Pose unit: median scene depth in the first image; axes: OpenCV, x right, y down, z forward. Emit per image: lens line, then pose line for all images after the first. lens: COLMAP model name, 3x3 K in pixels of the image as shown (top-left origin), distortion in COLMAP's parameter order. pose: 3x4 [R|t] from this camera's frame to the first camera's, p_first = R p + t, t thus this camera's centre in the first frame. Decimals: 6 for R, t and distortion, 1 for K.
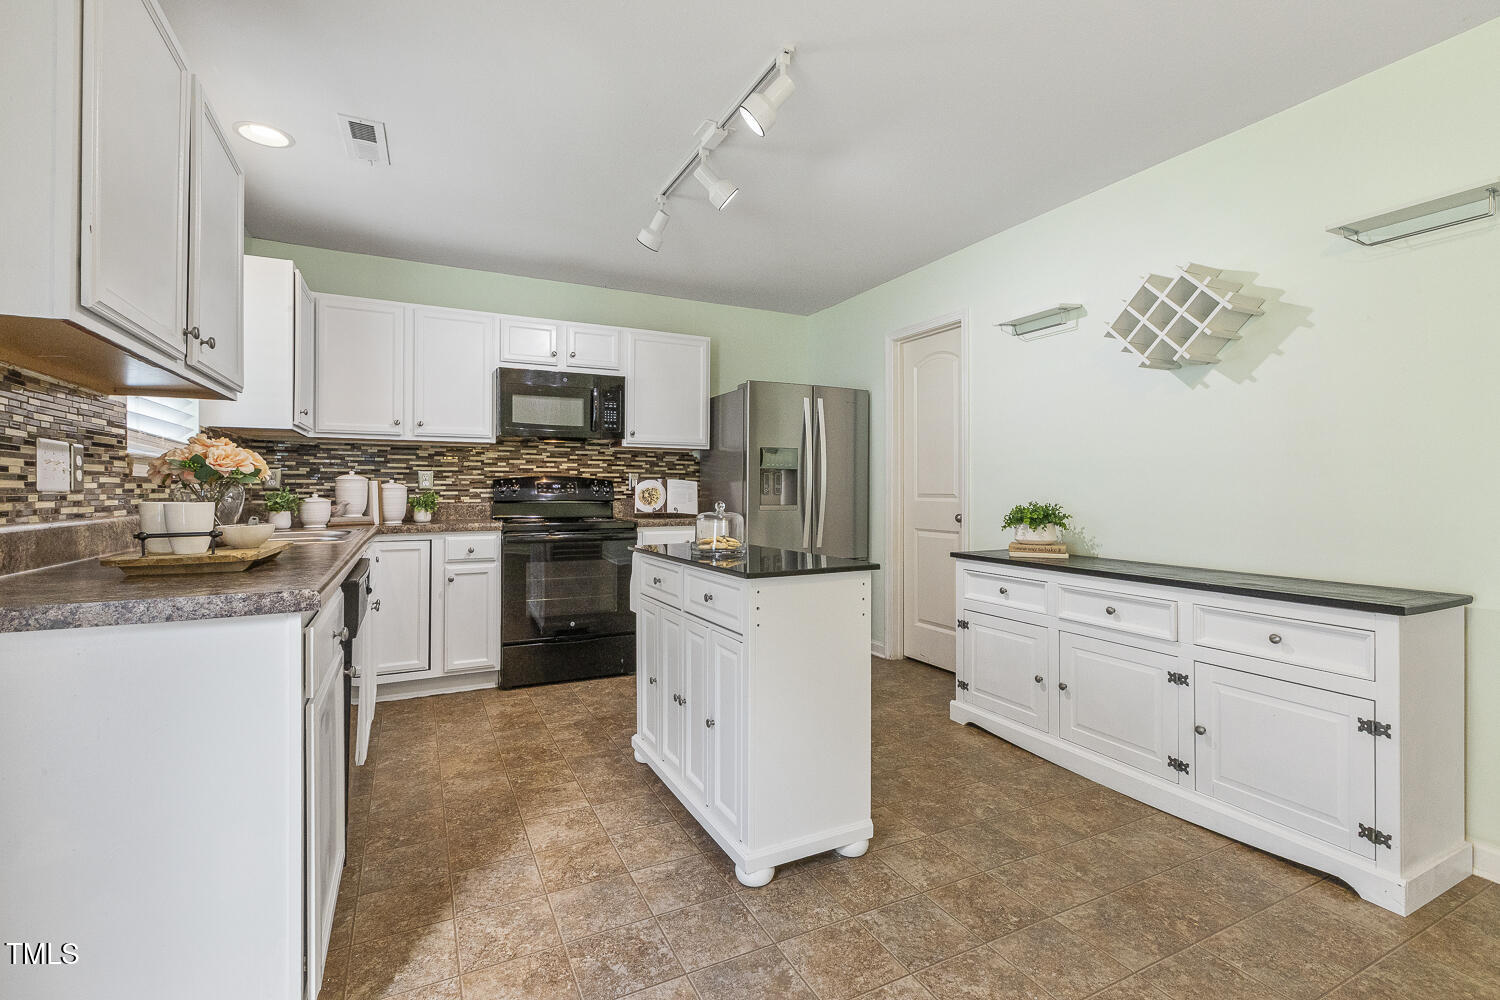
lens RADIAL K [[663.6, 0, 758.2], [0, 663.6, 489.8], [0, 0, 1]] dist [-0.010701, 0.000211]
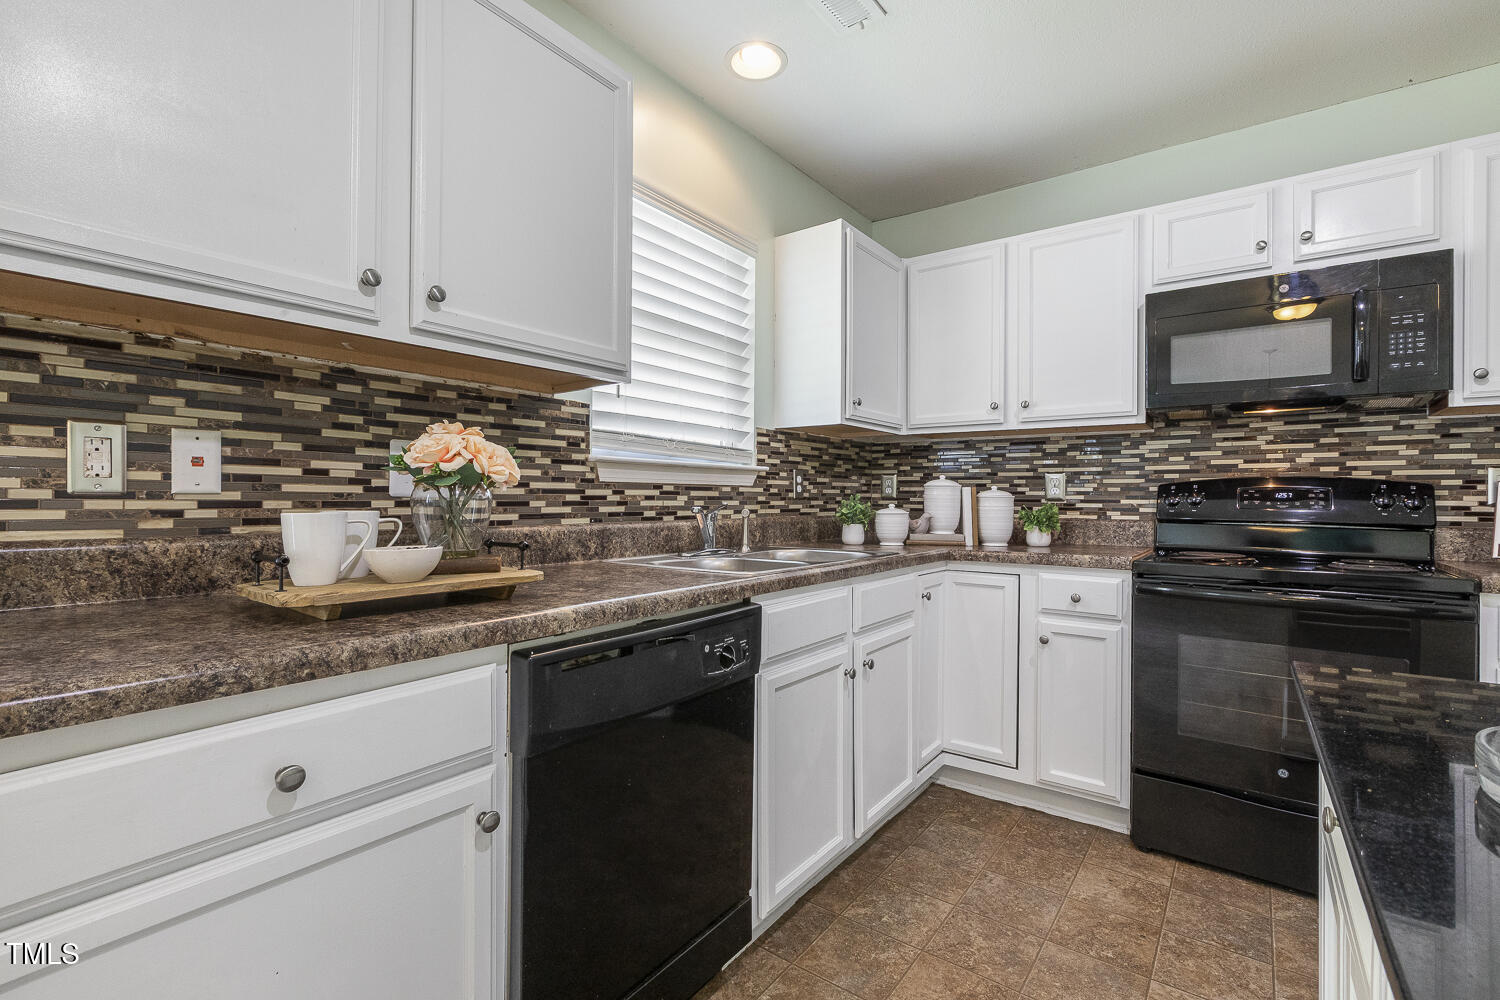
lens RADIAL K [[675.2, 0, 755.7], [0, 675.2, 495.2], [0, 0, 1]] dist [0.001043, -0.000064]
pose [[0.441446, 0.001257, -0.897287, -0.001549], [-0.008602, 0.999959, -0.002830, -0.000422], [0.897246, 0.008968, 0.441439, 0.422703]]
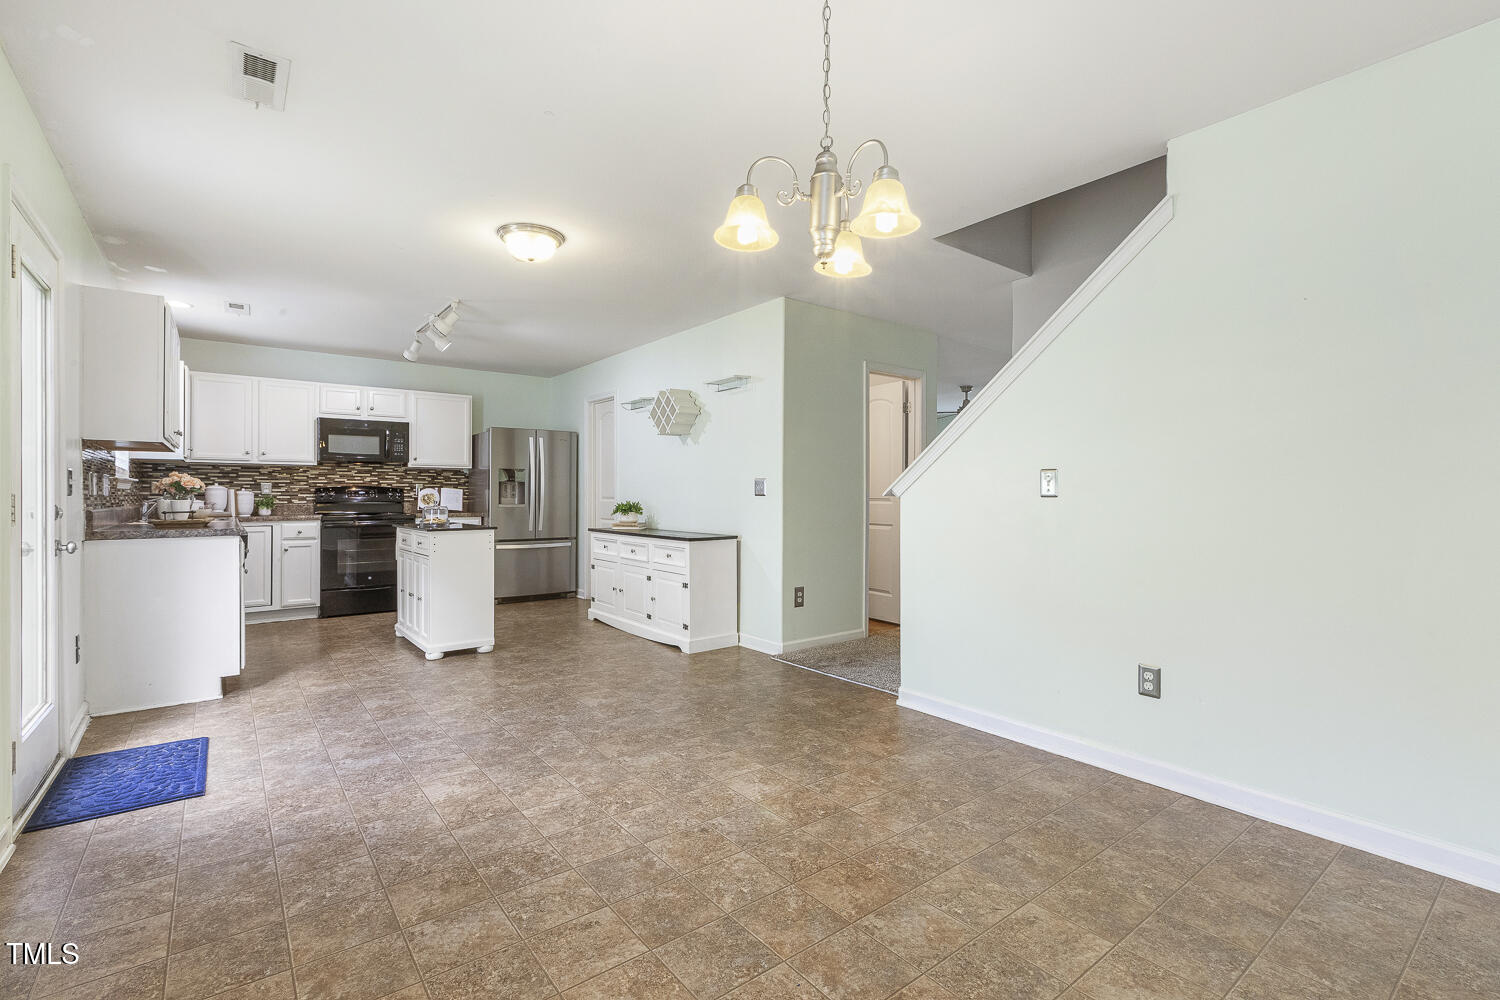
lens RADIAL K [[675.2, 0, 755.7], [0, 675.2, 495.2], [0, 0, 1]] dist [0.001043, -0.000064]
pose [[0.981879, -0.001579, 0.189502, 0.329274], [0.001614, 0.999999, -0.000030, 0.002531], [-0.189502, 0.000335, 0.981880, -0.788004]]
